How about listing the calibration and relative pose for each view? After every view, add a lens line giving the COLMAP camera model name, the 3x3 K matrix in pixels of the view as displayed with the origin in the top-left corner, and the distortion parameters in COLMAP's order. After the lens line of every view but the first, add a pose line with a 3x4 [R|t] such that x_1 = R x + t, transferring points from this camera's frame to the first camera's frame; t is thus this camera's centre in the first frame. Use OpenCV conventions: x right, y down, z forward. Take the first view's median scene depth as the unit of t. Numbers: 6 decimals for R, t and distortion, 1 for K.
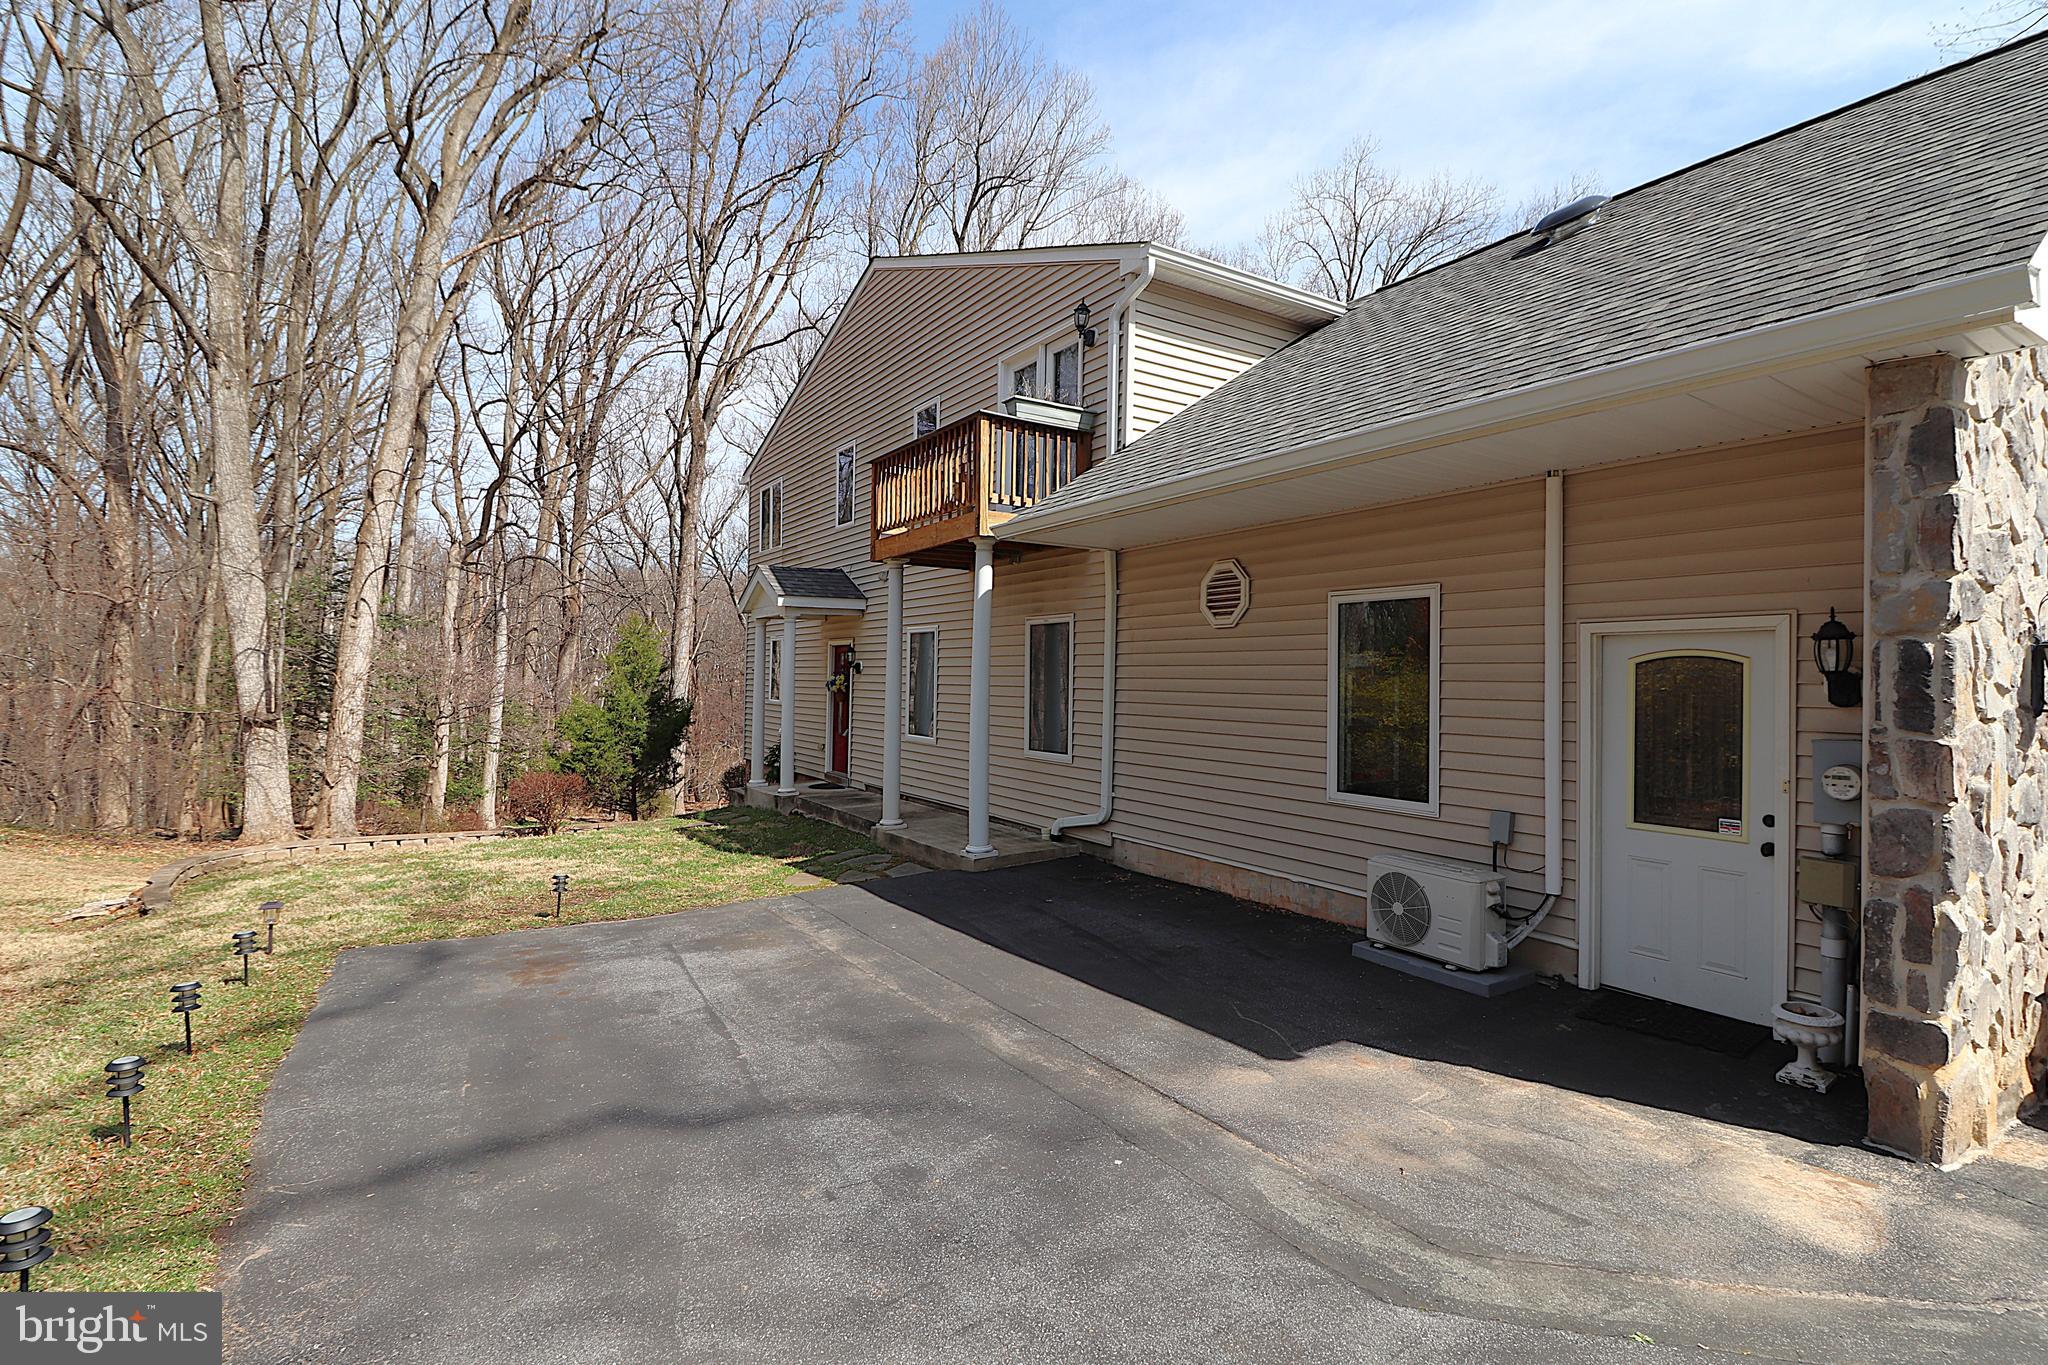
lens RADIAL K [[973.9, 0, 1028.9], [0, 973.9, 669.7], [0, 0, 1]] dist [-0.000199, -0.012441]
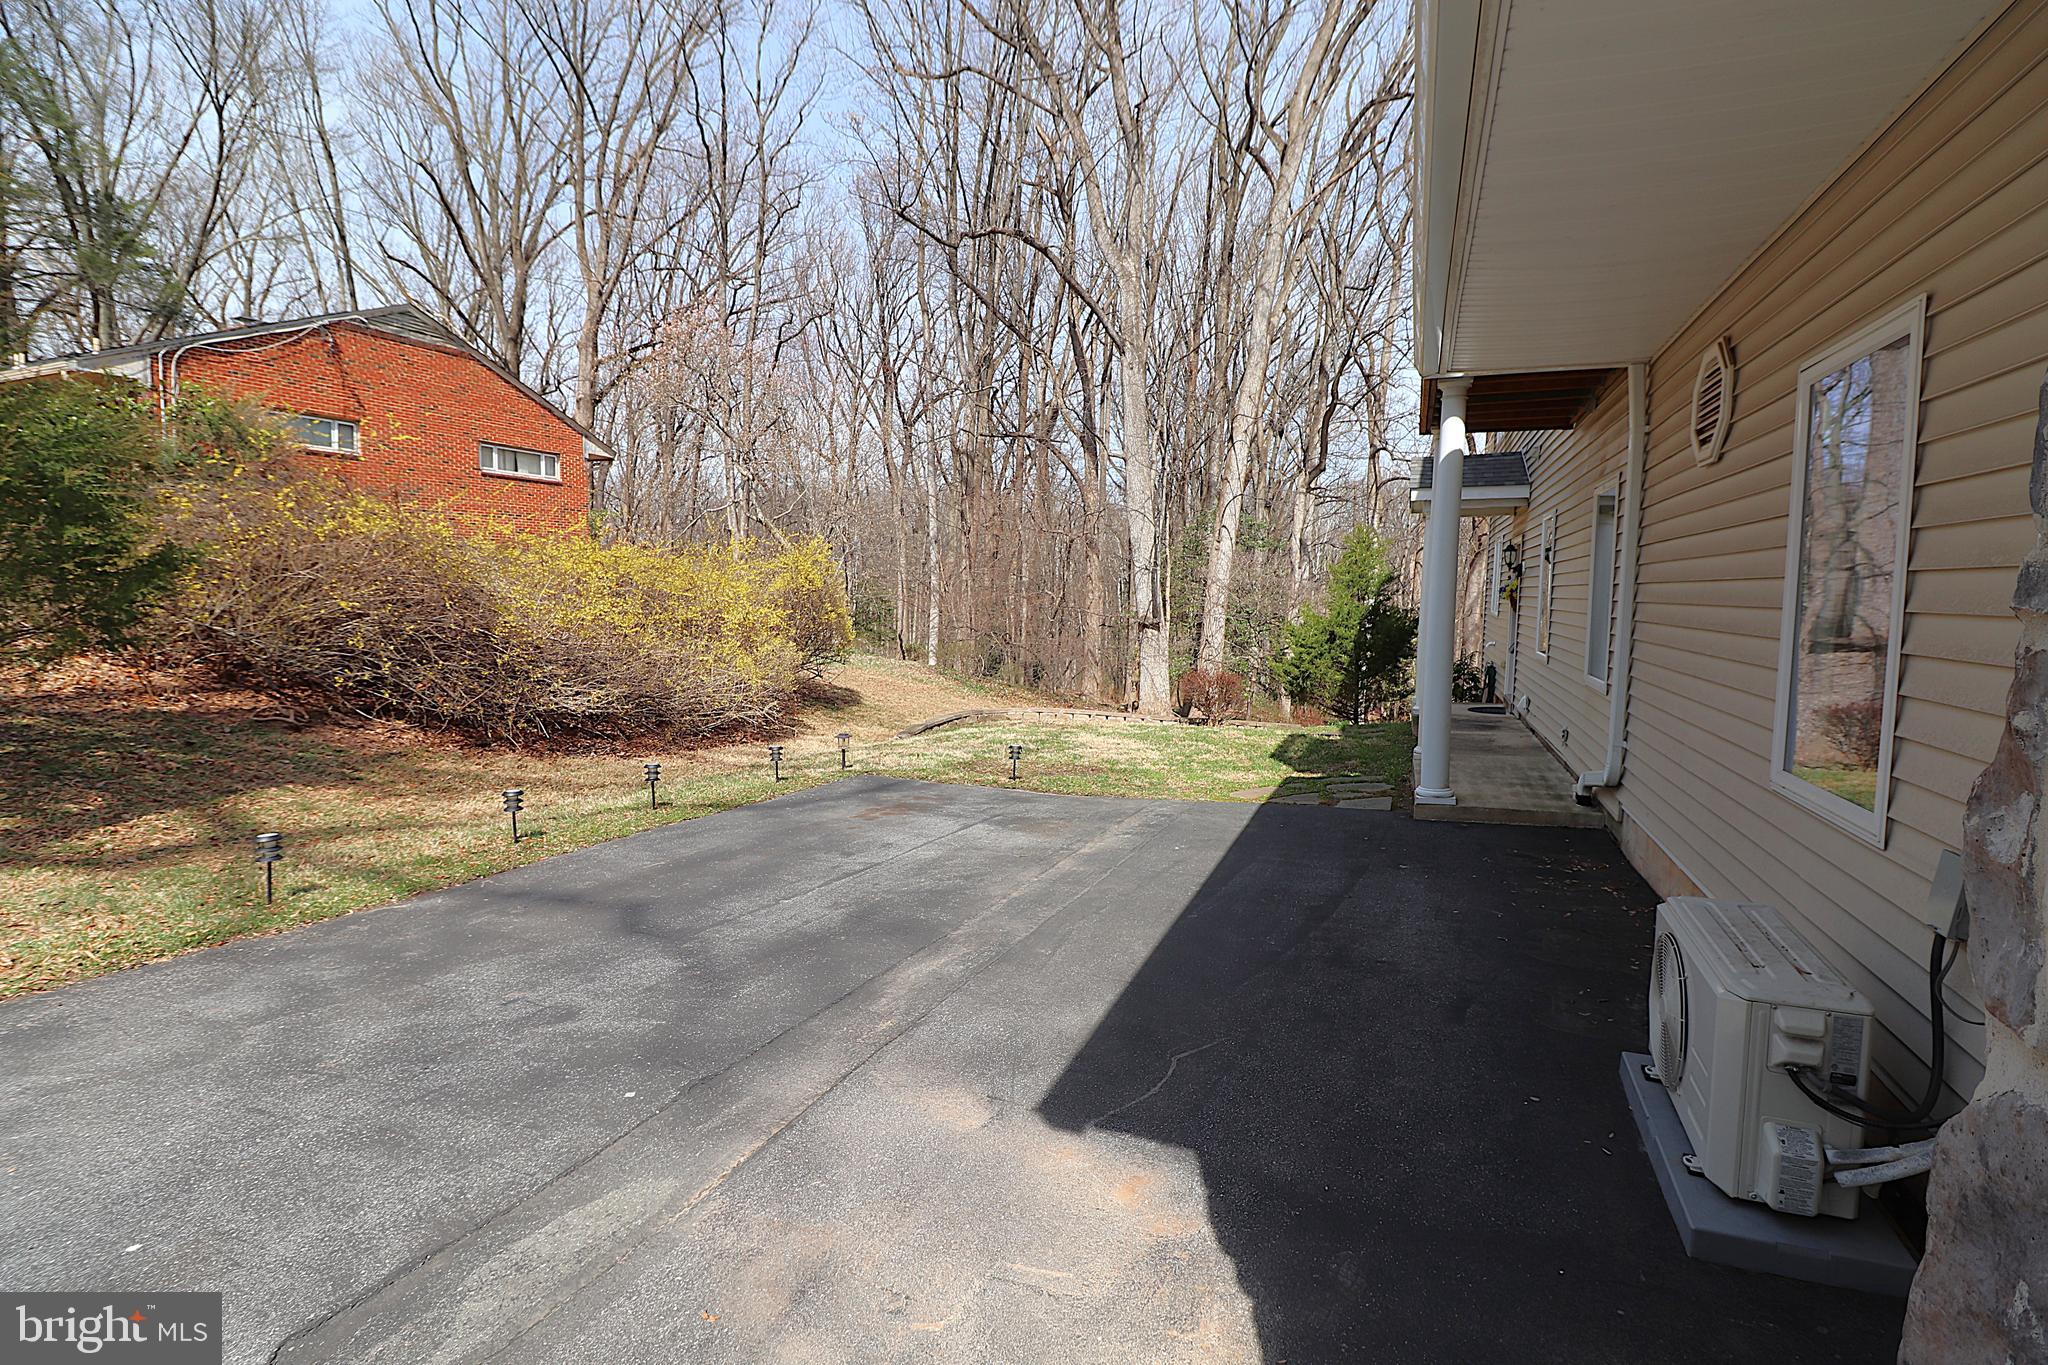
lens RADIAL K [[944.2, 0, 1036.7], [0, 944.2, 663.0], [0, 0, 1]] dist [-0.001295, -0.012611]
pose [[0.590559, 0.058725, -0.804855, 0.595508], [0.001932, 0.997243, 0.074180, 0.043682], [0.806992, -0.045363, 0.588818, 0.517678]]
